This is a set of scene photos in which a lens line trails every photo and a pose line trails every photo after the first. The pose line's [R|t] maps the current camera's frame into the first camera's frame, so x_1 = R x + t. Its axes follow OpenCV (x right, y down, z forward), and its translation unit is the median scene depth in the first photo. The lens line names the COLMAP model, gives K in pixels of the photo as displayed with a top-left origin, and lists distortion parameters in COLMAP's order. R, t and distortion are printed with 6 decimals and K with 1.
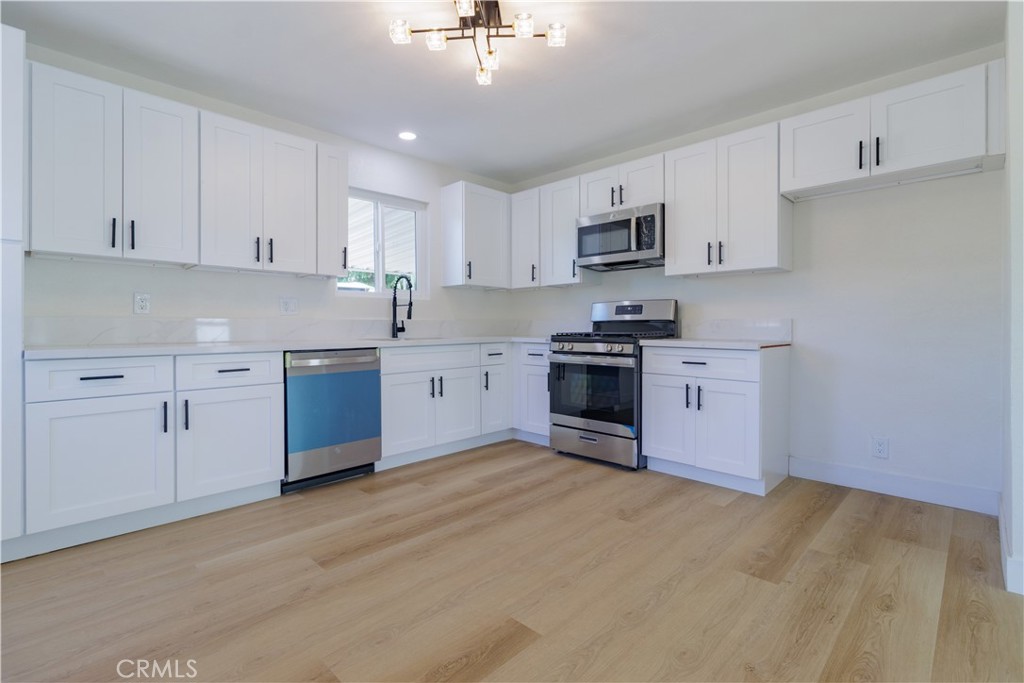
lens RADIAL K [[471.2, 0, 512.2], [0, 471.2, 332.2], [0, 0, 1]] dist [0.002355, -0.000035]
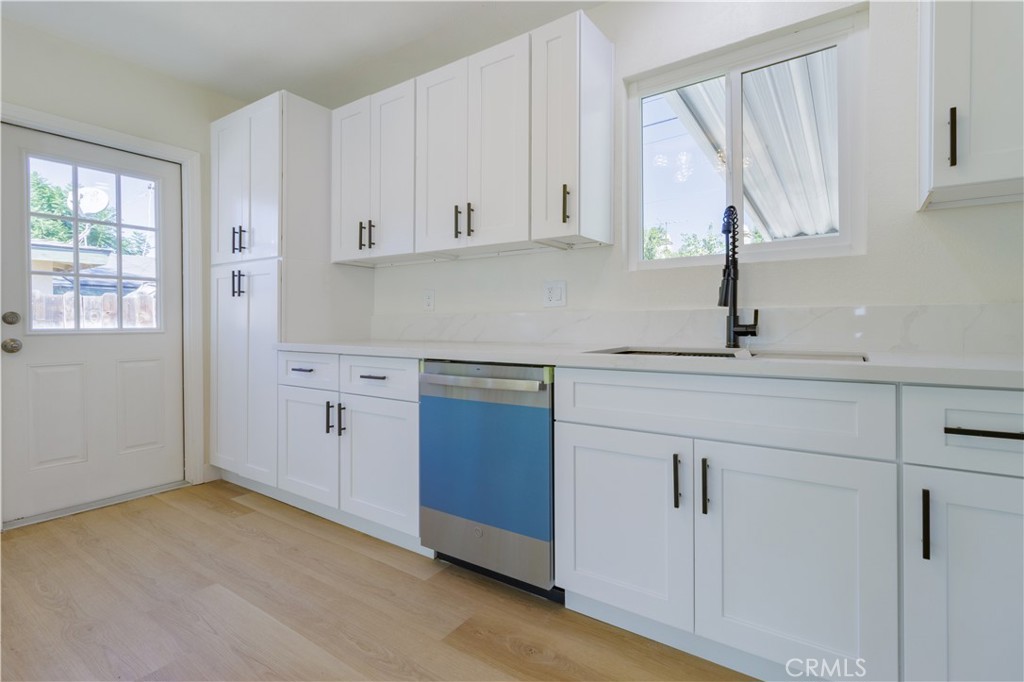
lens RADIAL K [[471.2, 0, 528.2], [0, 471.2, 327.1], [0, 0, 1]] dist [0.002355, -0.000035]
pose [[0.183847, 0.012901, -0.982870, 0.210049], [-0.009190, 0.999893, 0.011405, -0.014580], [0.982912, 0.006936, 0.183946, 0.890394]]
